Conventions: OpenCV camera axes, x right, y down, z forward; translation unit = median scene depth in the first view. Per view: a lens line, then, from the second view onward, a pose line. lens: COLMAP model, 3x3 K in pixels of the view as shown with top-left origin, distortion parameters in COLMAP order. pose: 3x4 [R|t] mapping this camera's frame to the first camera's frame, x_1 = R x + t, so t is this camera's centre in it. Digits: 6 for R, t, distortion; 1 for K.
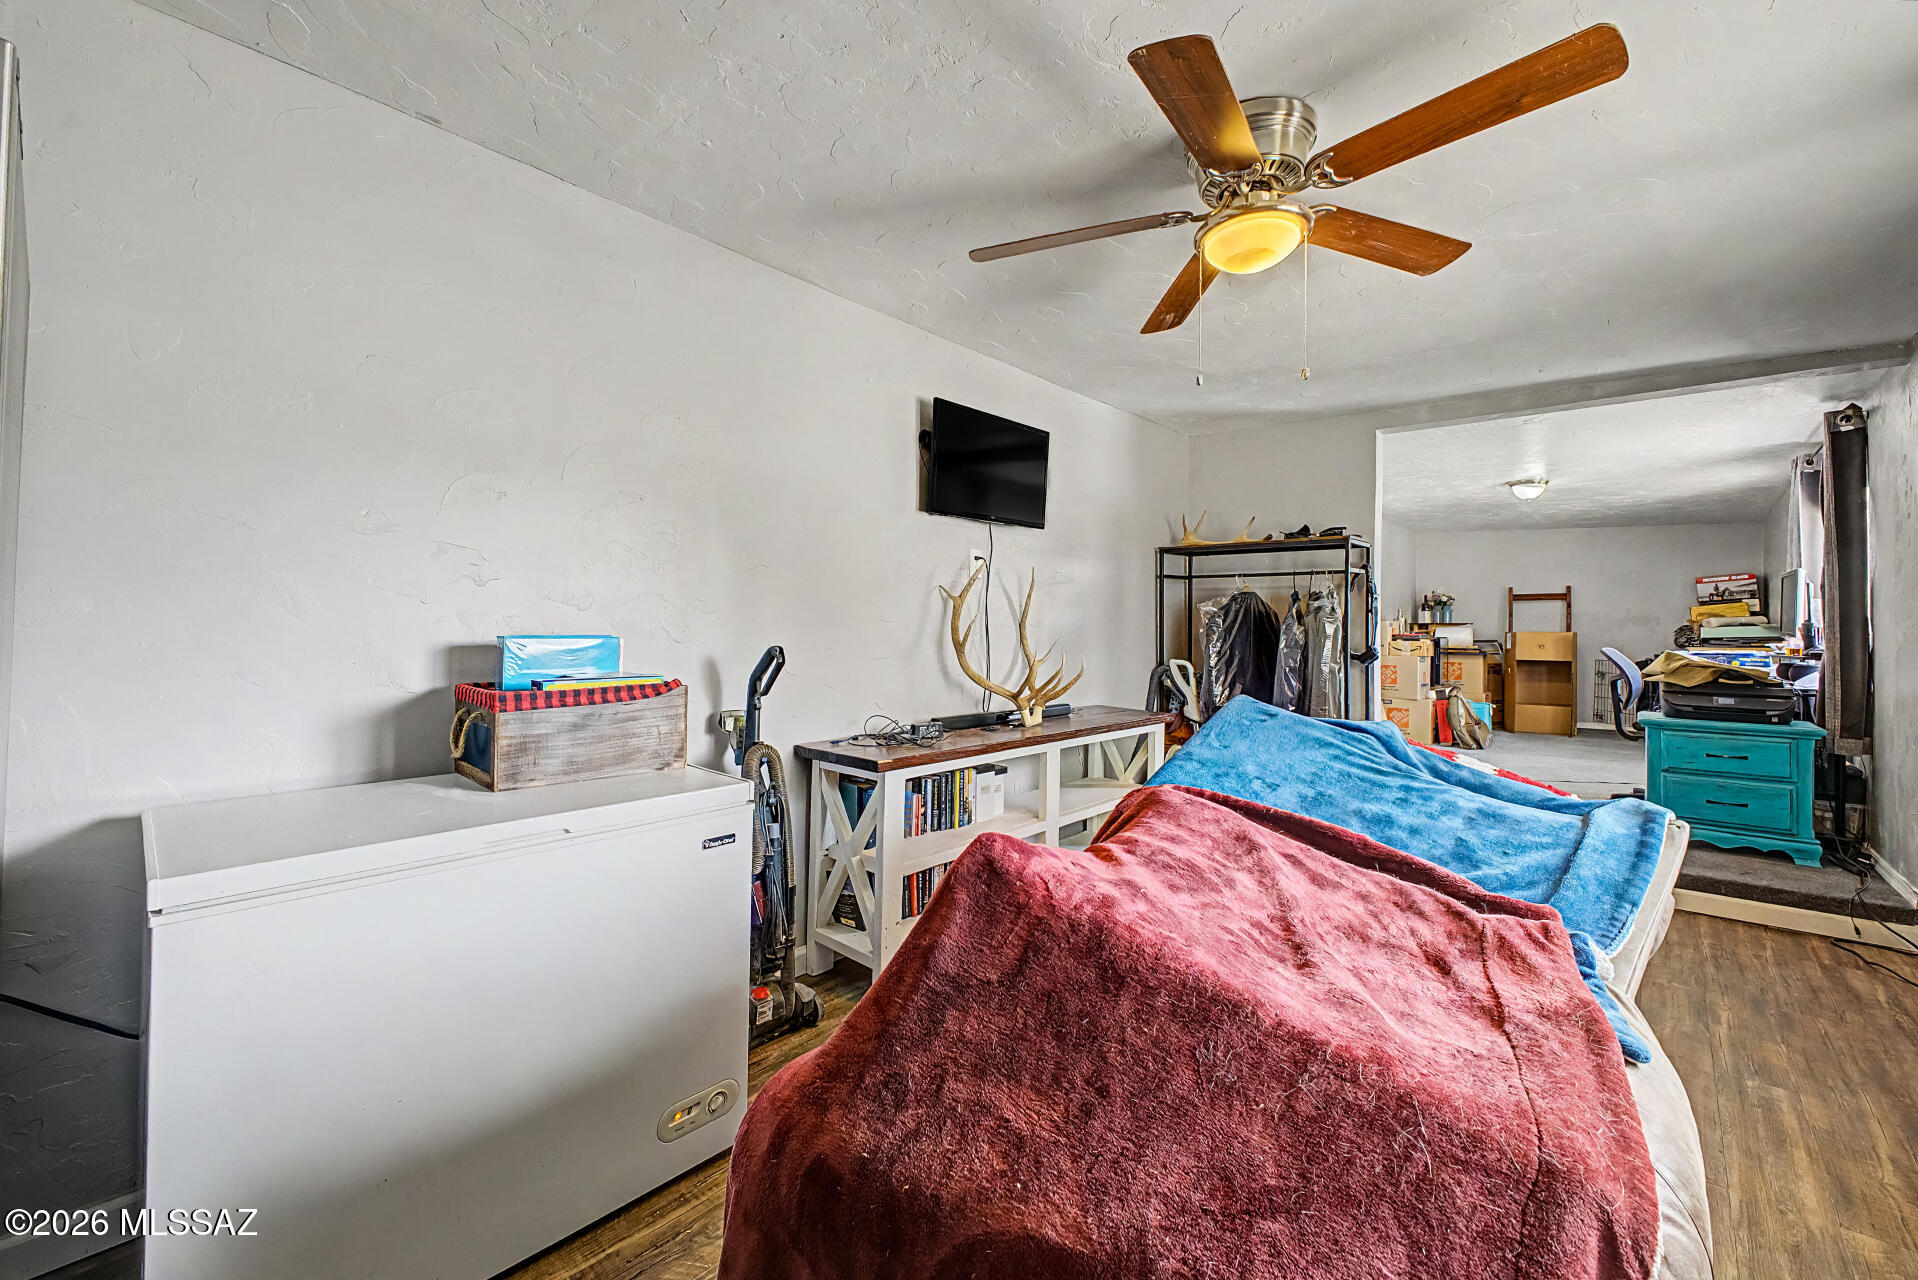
lens RADIAL K [[770.3, 0, 958.2], [0, 770.3, 625.9], [0, 0, 1]] dist [0.021178, -0.001424]
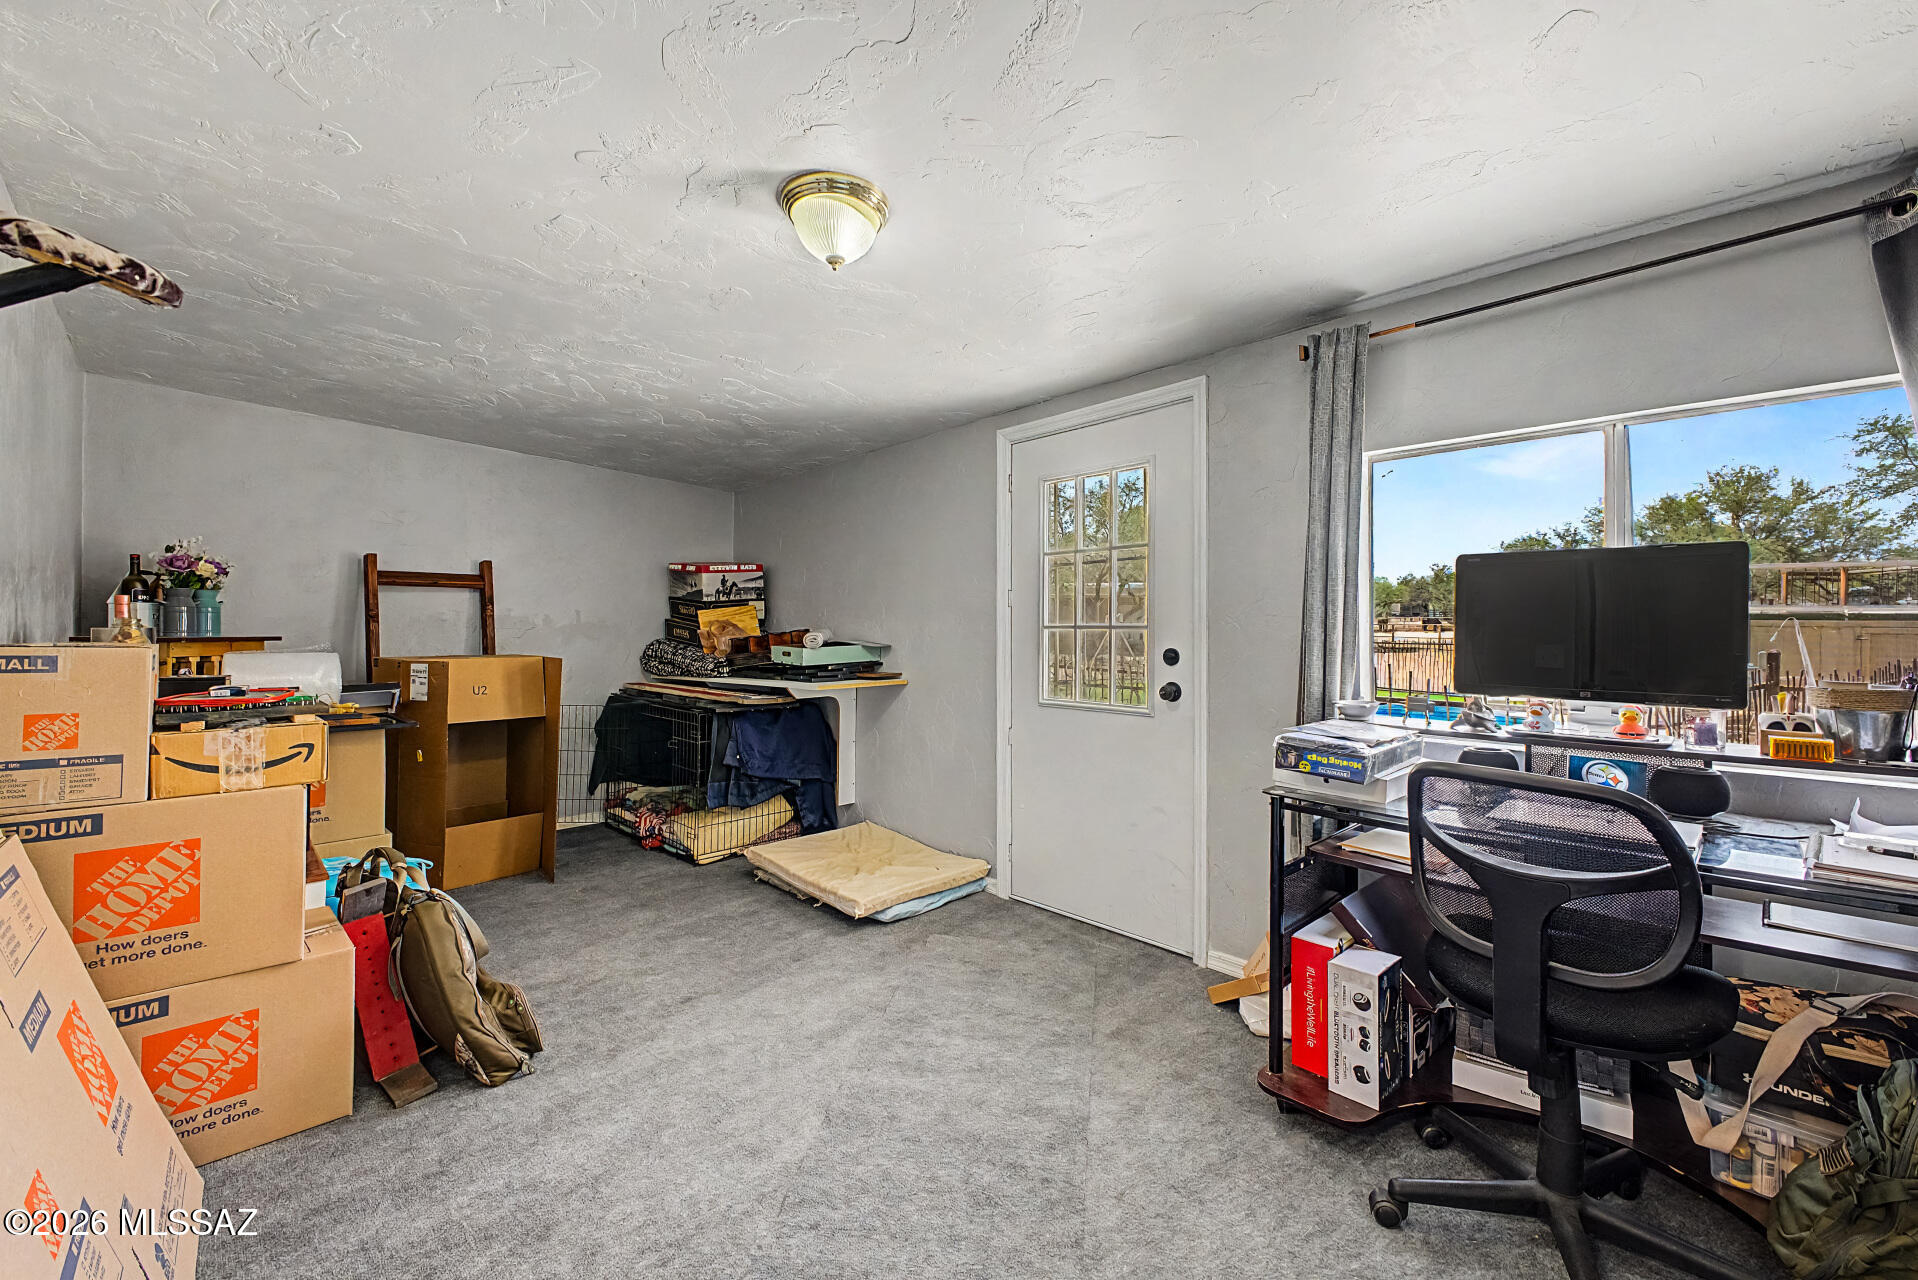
lens RADIAL K [[770.3, 0, 957.1], [0, 770.3, 631.2], [0, 0, 1]] dist [0.021178, -0.001424]
pose [[0.048144, -0.006043, 0.998822, 0.305478], [-0.003828, 0.999973, 0.006235, -0.011099], [-0.998833, -0.004124, 0.048120, 0.676682]]
